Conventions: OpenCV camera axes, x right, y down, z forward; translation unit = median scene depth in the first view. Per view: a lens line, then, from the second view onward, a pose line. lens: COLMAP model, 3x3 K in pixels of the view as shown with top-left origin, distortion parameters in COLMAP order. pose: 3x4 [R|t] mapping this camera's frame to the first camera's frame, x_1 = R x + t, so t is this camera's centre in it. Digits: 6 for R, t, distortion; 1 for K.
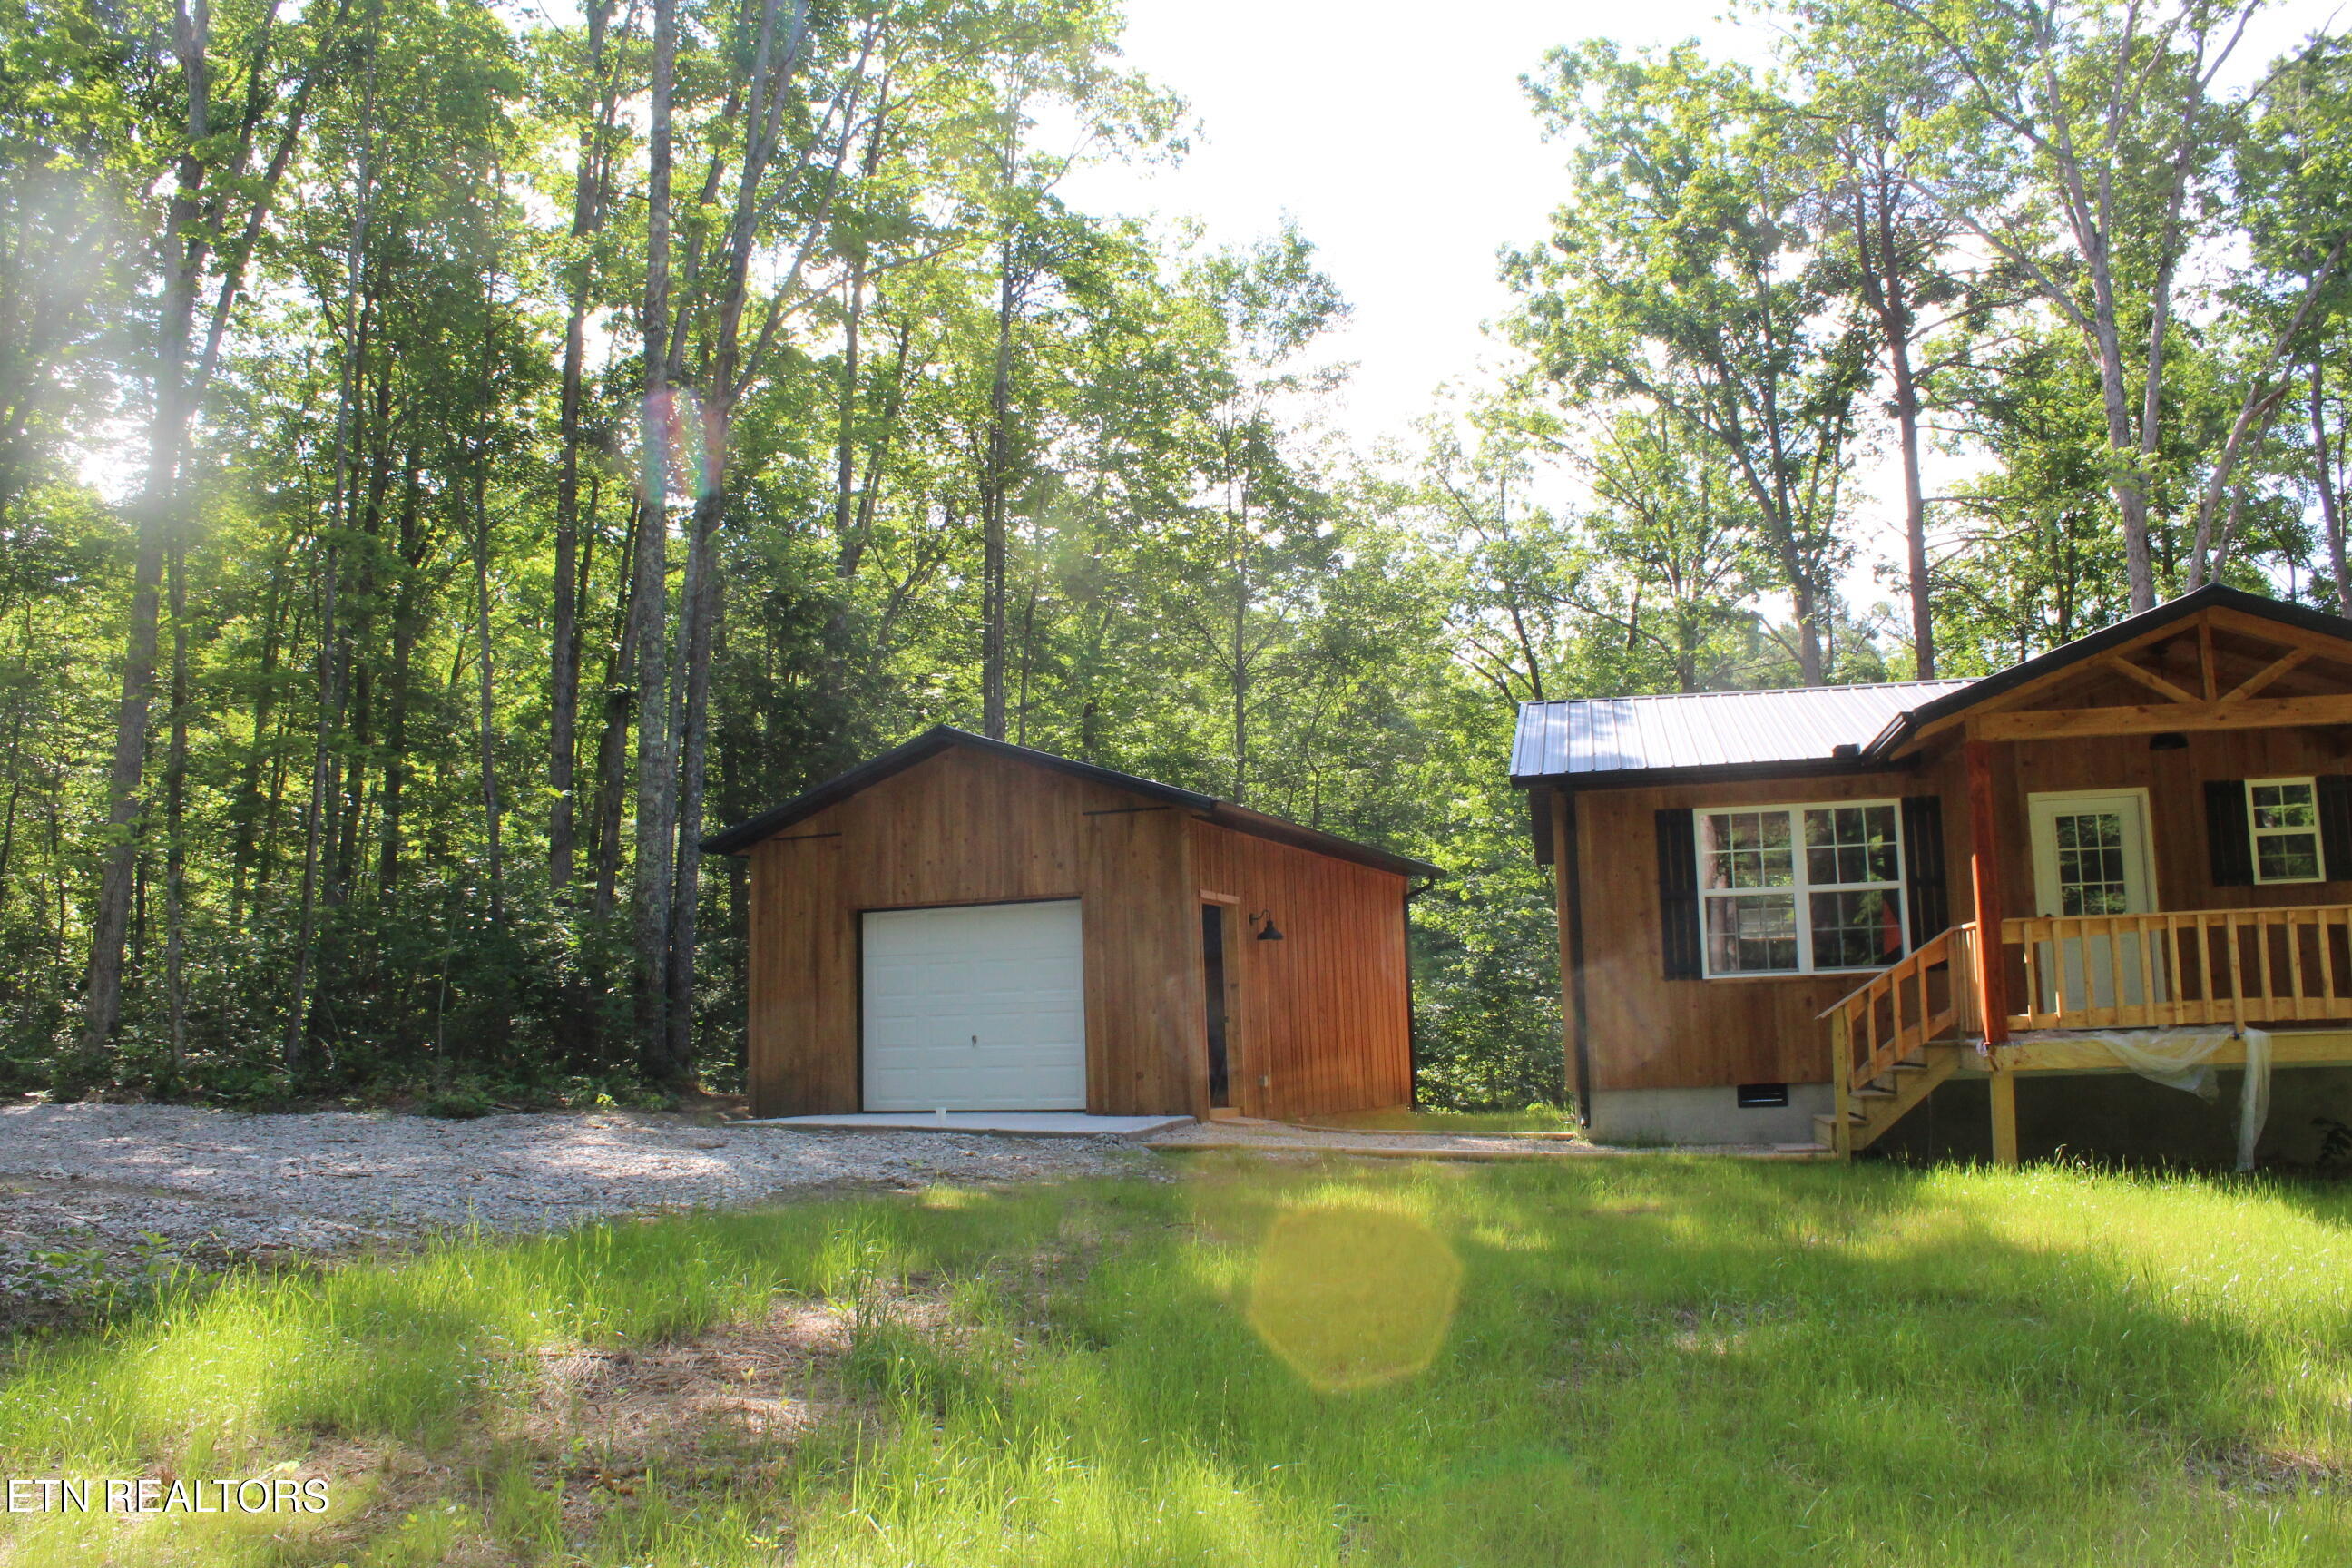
lens RADIAL K [[1958.1, 0, 1129.7], [0, 1958.1, 786.6], [0, 0, 1]] dist [-0.169480, 0.140524]
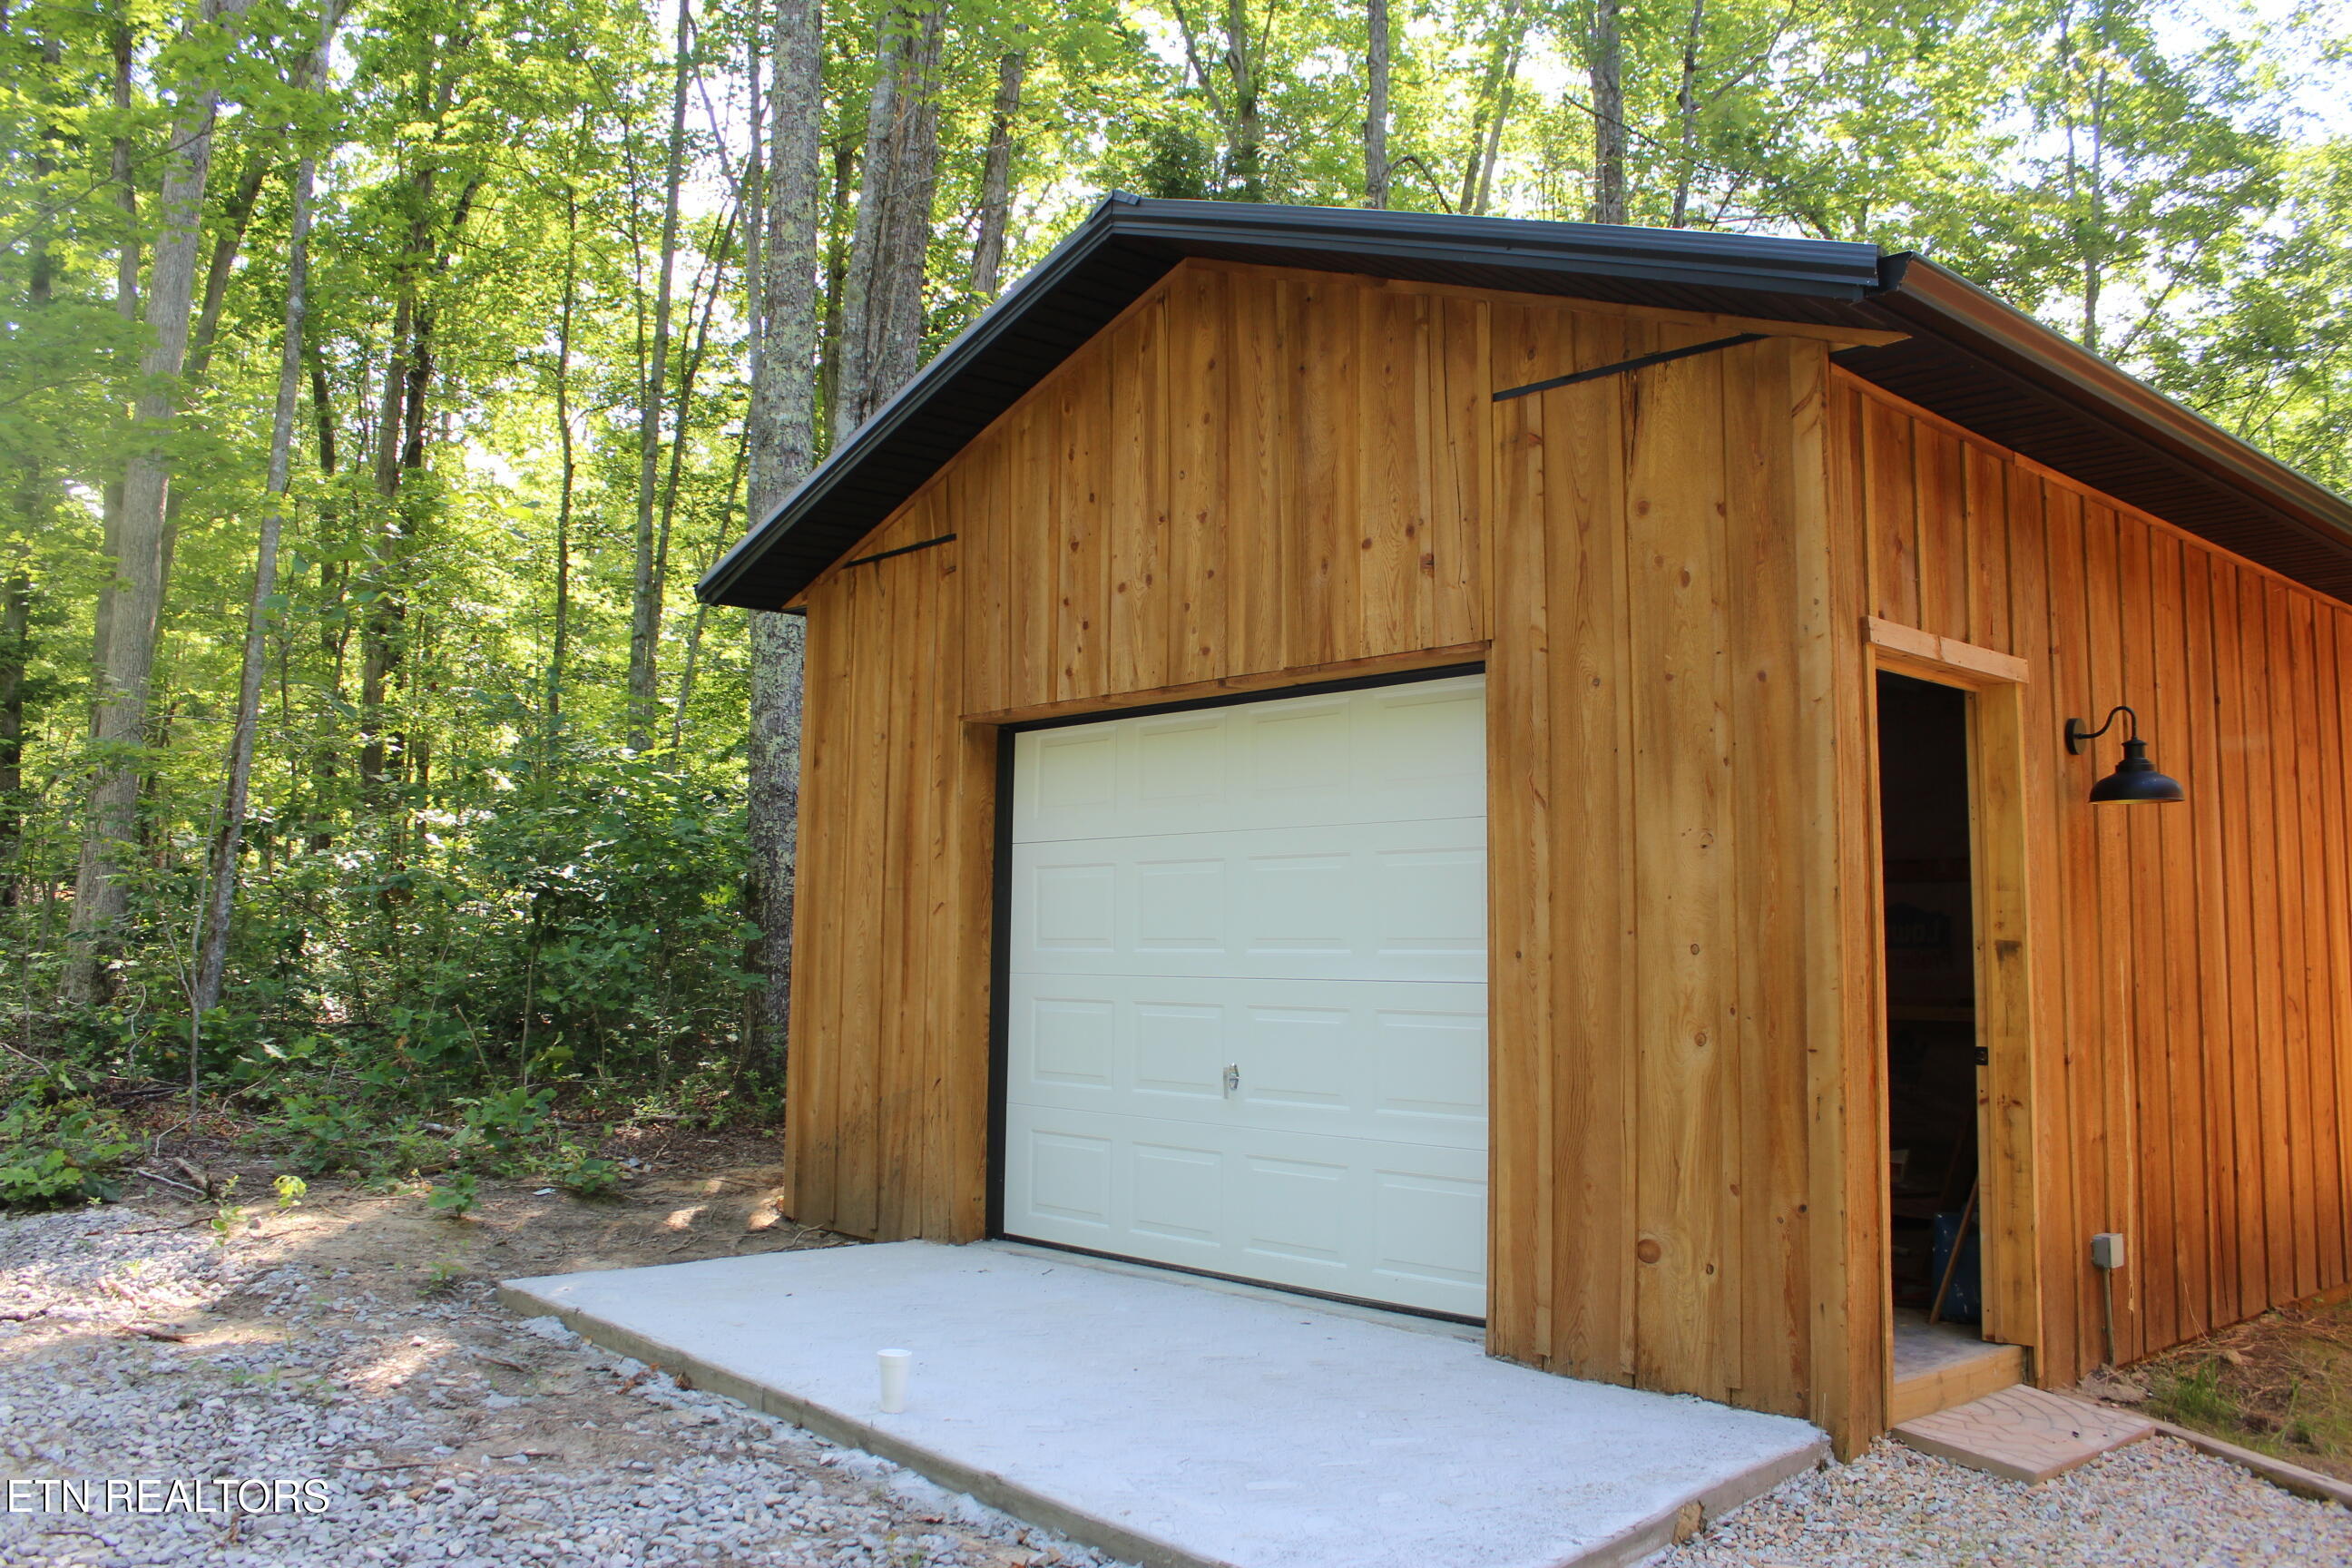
lens RADIAL K [[1934.0, 0, 1176.0], [0, 1934.0, 784.0], [0, 0, 1]] dist [-0.190725, 0.164815]
pose [[0.909412, 0.001655, -0.415893, 0.032577], [0.019776, 0.998689, 0.047217, 0.034142], [0.415426, -0.051164, 0.908187, 0.387612]]
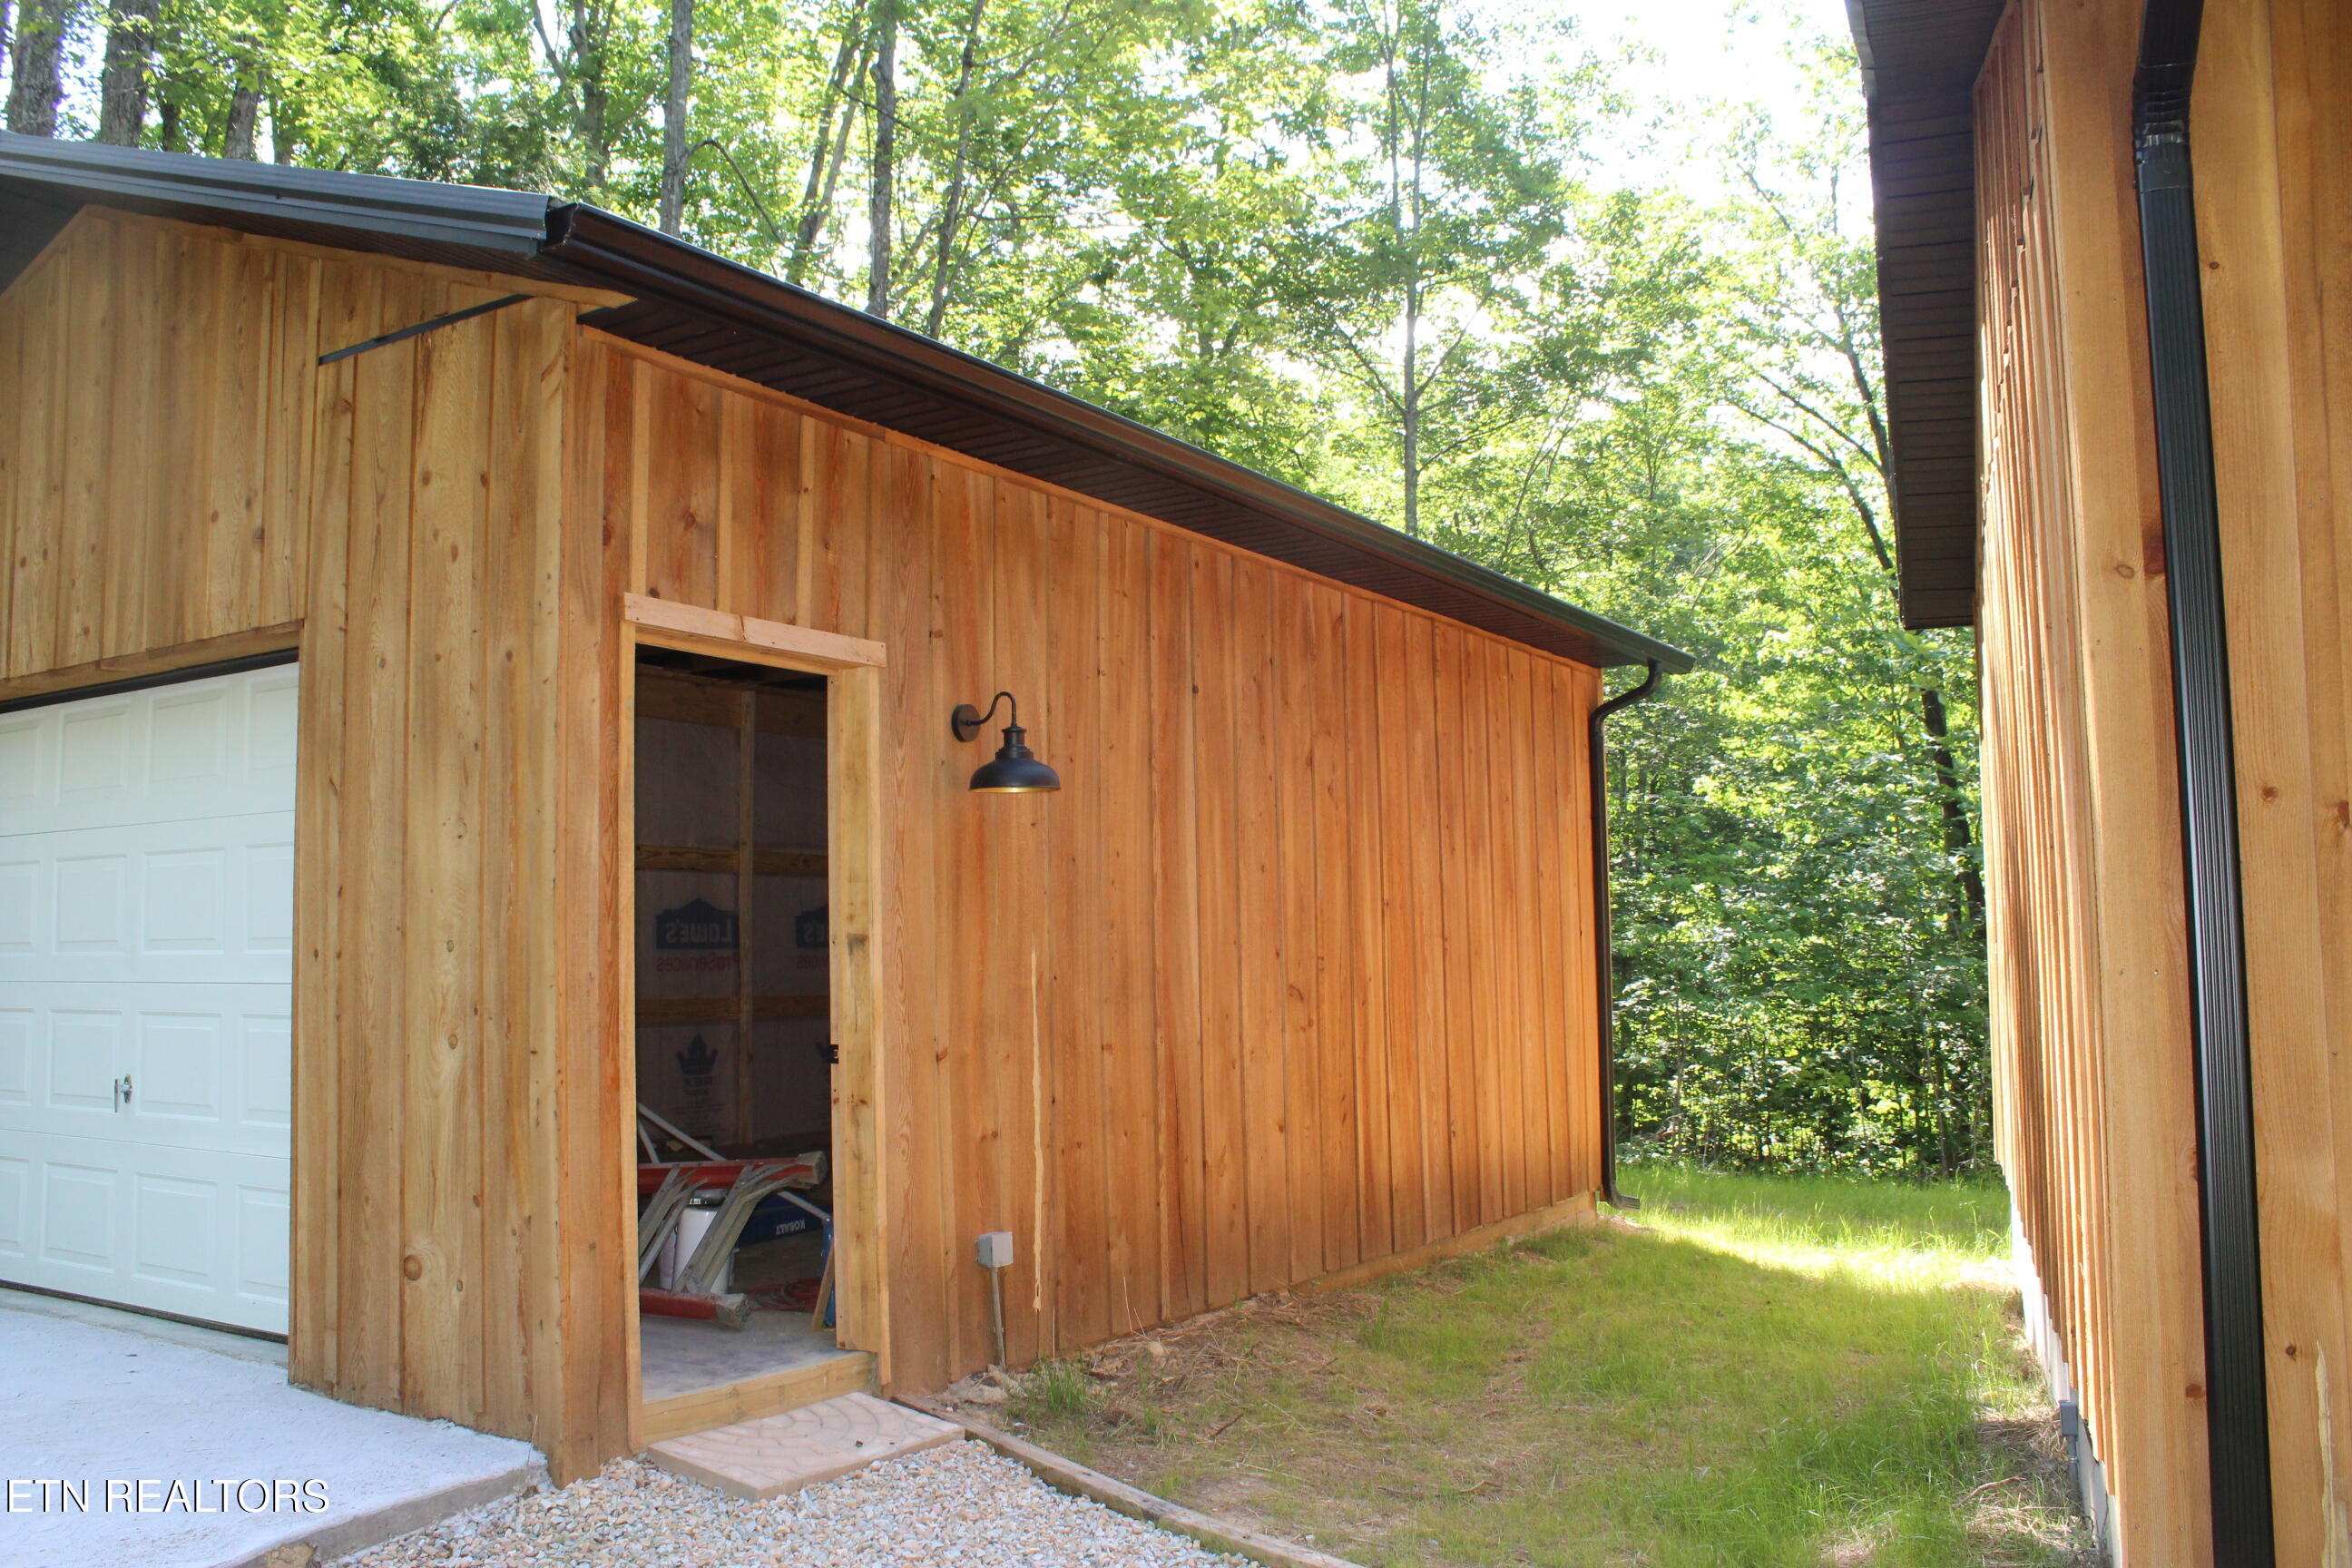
lens RADIAL K [[1934.0, 0, 1176.0], [0, 1934.0, 784.0], [0, 0, 1]] dist [-0.190725, 0.164815]
pose [[0.988879, -0.000516, -0.148722, 0.082262], [0.008154, 0.998678, 0.050748, 0.036436], [0.148499, -0.051396, 0.987576, 0.411120]]
